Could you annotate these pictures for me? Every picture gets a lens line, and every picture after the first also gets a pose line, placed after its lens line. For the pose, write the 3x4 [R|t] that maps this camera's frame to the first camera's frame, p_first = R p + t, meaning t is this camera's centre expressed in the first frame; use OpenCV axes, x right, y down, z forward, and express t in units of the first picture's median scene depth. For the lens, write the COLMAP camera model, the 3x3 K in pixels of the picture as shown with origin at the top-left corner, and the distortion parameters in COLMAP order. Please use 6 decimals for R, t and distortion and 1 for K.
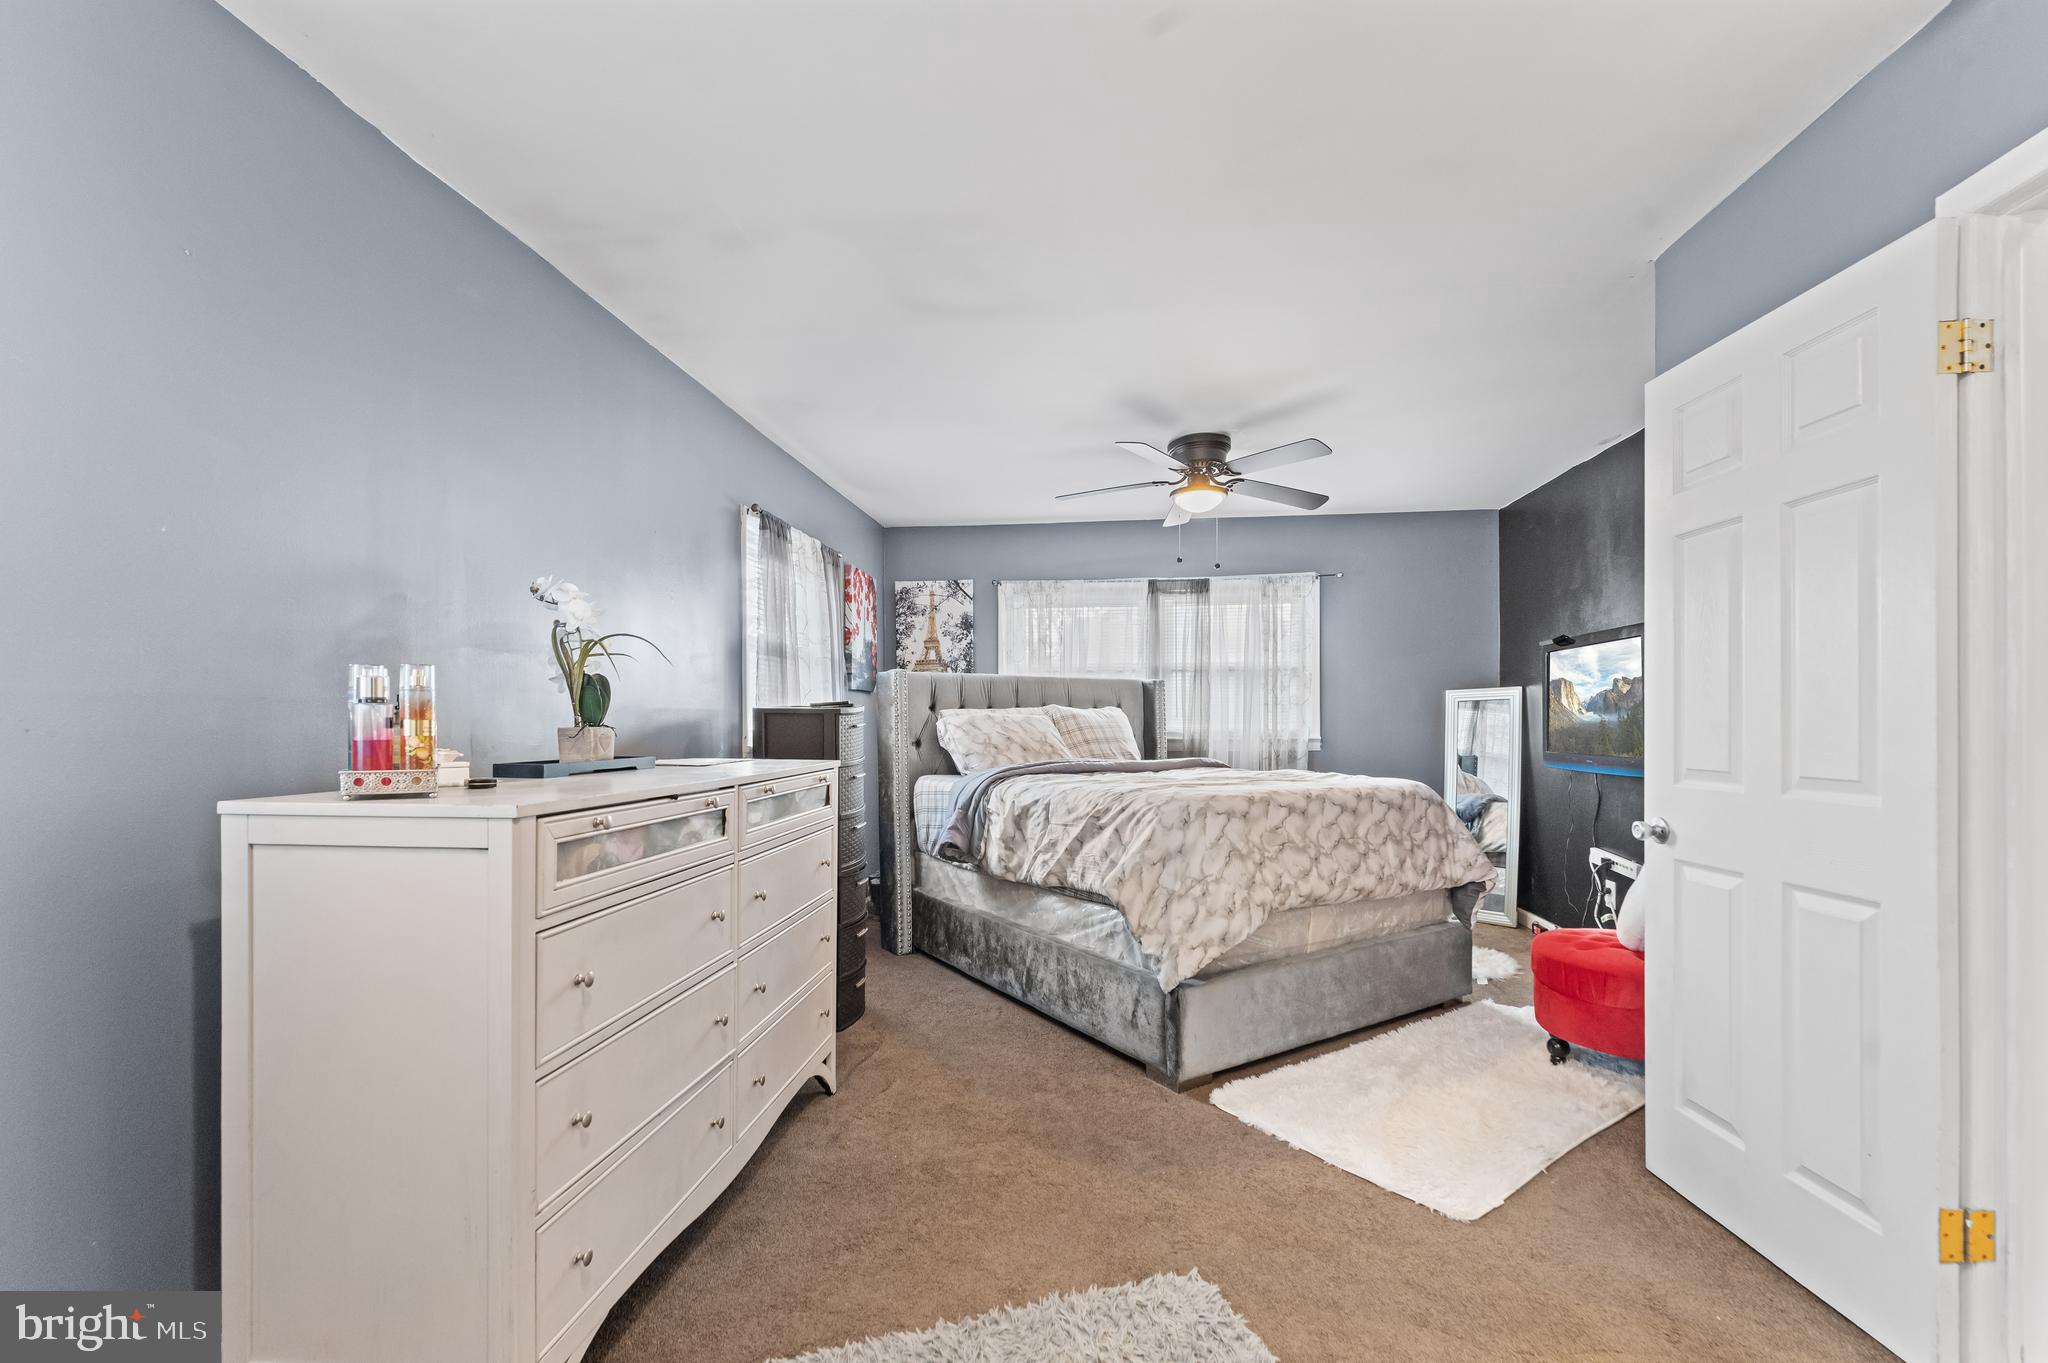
lens RADIAL K [[897.3, 0, 1011.9], [0, 897.3, 720.8], [0, 0, 1]] dist [-0.007106, 0.000911]
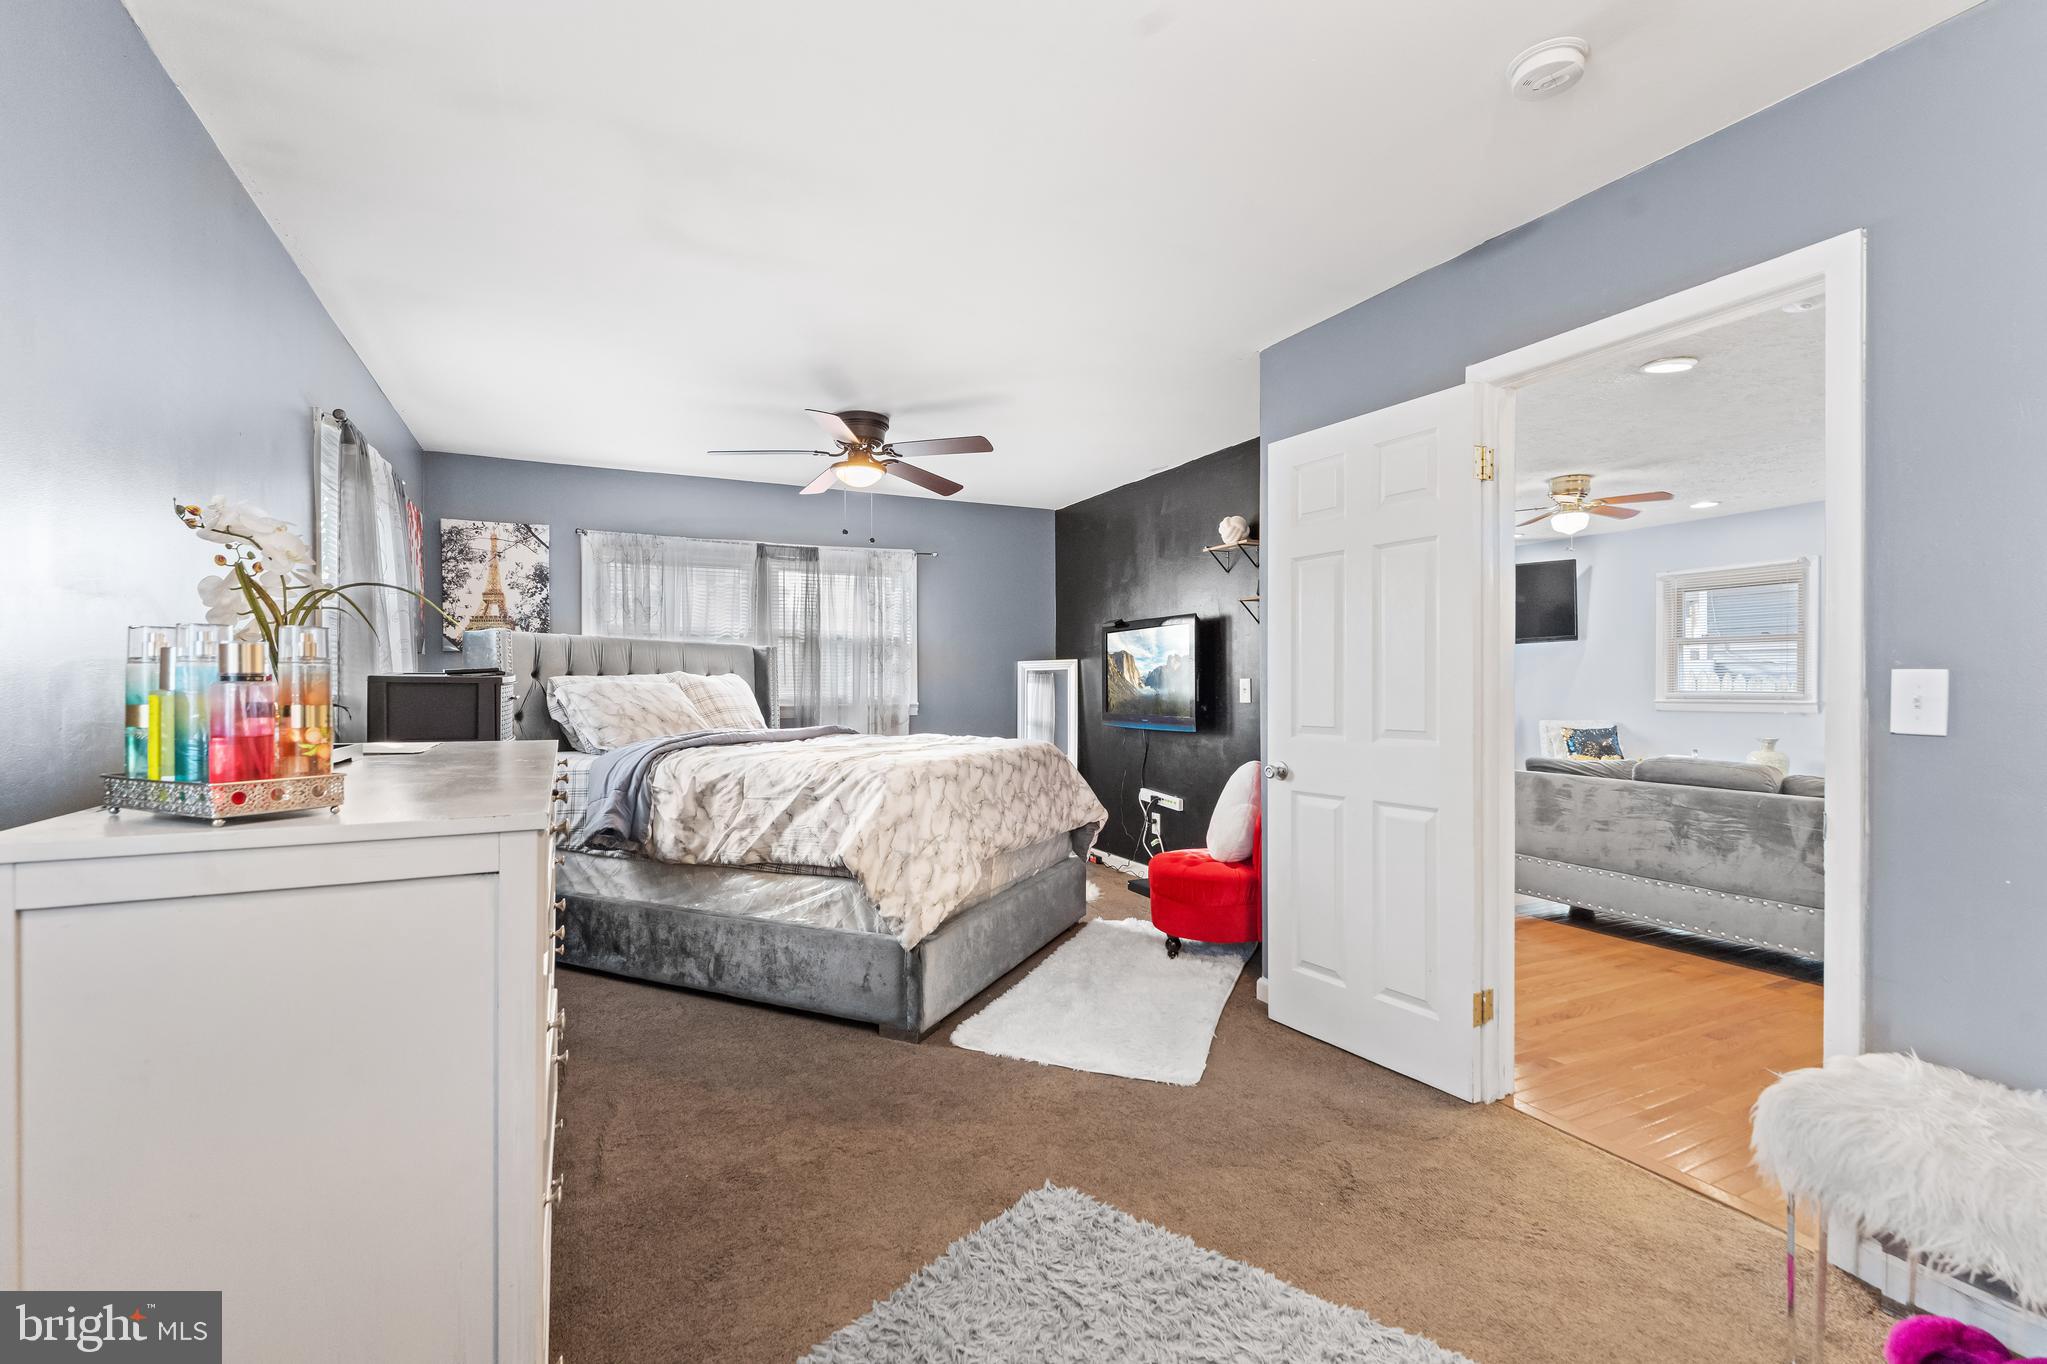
lens RADIAL K [[896.8, 0, 1027.3], [0, 896.8, 686.3], [0, 0, 1]] dist [-0.007106, 0.000911]
pose [[0.834132, -0.001227, 0.551564, -0.243714], [-0.000063, 0.999997, 0.002320, -0.007241], [-0.551565, -0.001970, 0.834130, 0.041815]]
